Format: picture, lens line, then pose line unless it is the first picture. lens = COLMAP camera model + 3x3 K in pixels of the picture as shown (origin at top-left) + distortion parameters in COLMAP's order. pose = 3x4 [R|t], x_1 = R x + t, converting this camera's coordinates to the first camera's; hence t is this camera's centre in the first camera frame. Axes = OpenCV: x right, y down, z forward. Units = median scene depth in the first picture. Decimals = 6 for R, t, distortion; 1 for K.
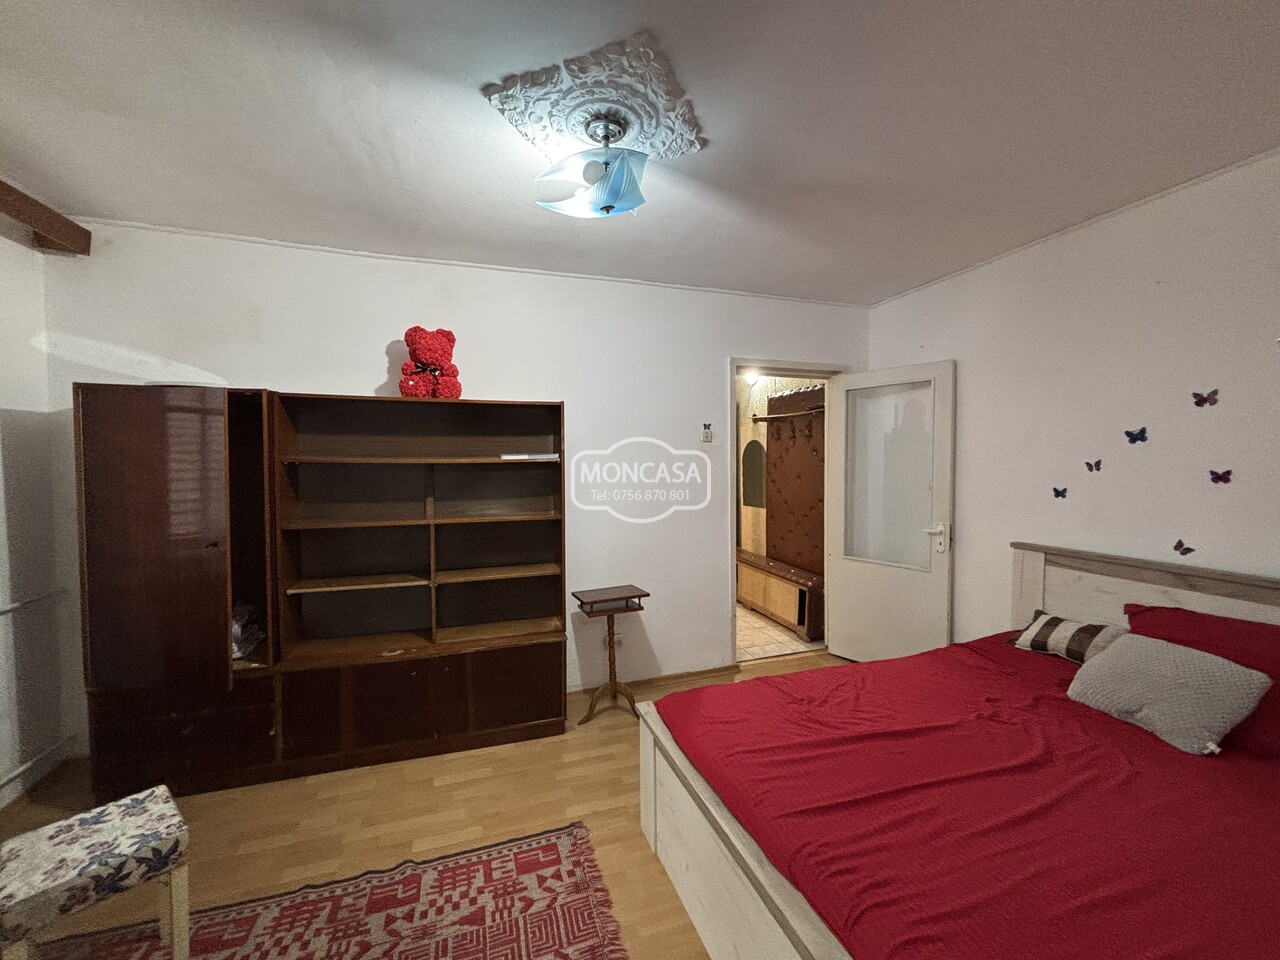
lens RADIAL K [[518.7, 0, 639.5], [0, 518.7, 478.0], [0, 0, 1]] dist [0.002722, 0.000491]
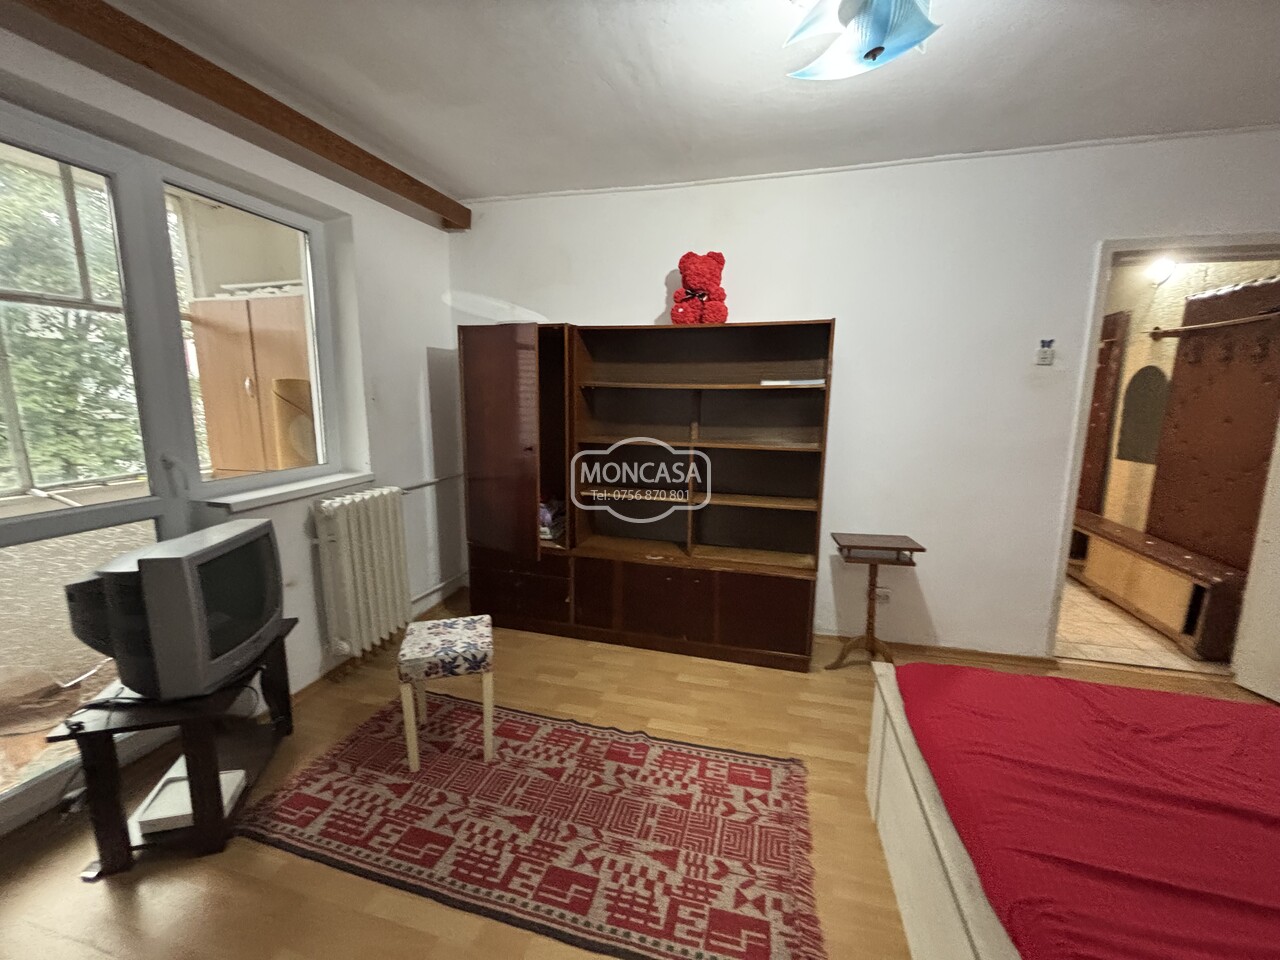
lens RADIAL K [[518.7, 0, 639.5], [0, 518.7, 478.0], [0, 0, 1]] dist [0.002722, 0.000491]
pose [[0.835200, 0.100854, -0.540620, 0.096346], [-0.034918, 0.990782, 0.130889, 0.019475], [0.548837, -0.090441, 0.831022, 0.067853]]
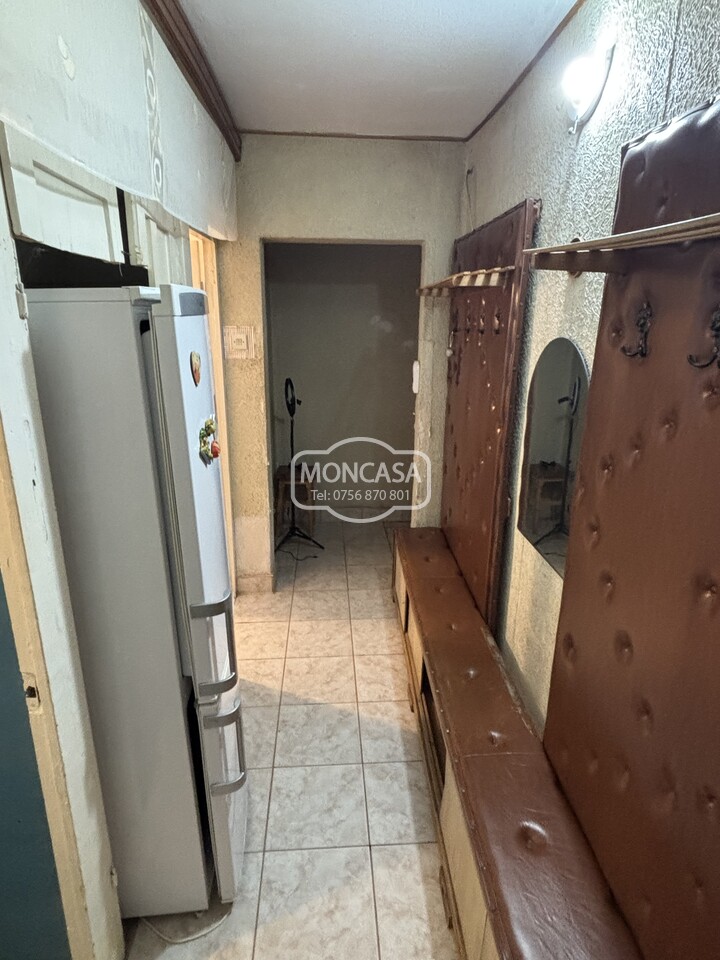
lens RADIAL K [[548.5, 0, 361.9], [0, 548.5, 477.3], [0, 0, 1]] dist [0.015870, -0.017848]
pose [[0.965059, 0.086578, -0.247316, 0.449764], [-0.021758, 0.967055, 0.253636, -0.168477], [0.261128, -0.239392, 0.935149, 1.533605]]
